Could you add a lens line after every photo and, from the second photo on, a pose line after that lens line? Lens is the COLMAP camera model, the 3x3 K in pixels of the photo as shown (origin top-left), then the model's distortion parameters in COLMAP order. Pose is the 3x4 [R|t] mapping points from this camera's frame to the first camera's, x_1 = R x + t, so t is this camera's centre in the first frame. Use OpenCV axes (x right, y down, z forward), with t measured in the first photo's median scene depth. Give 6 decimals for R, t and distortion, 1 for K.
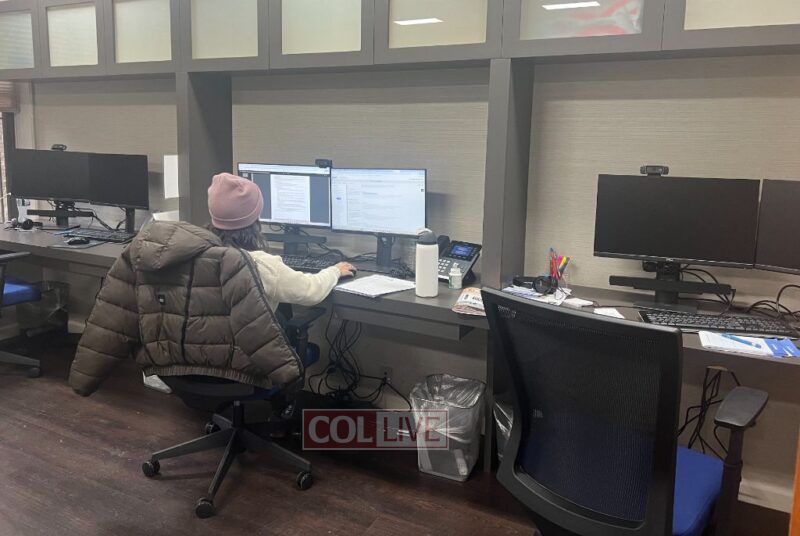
lens RADIAL K [[595.4, 0, 378.8], [0, 595.4, 222.6], [0, 0, 1]] dist [0.012105, -0.013311]
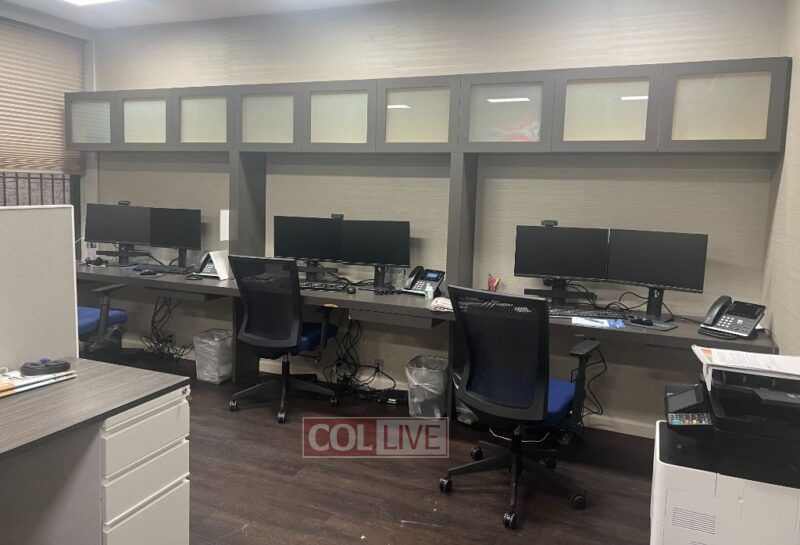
lens RADIAL K [[641.2, 0, 400.8], [0, 641.2, 270.1], [0, 0, 1]] dist [0.010545, -0.007119]
pose [[0.992623, 0.003147, 0.121203, -0.138288], [0.000181, 0.999623, -0.027444, 0.078507], [-0.121243, 0.027264, 0.992248, -0.611841]]
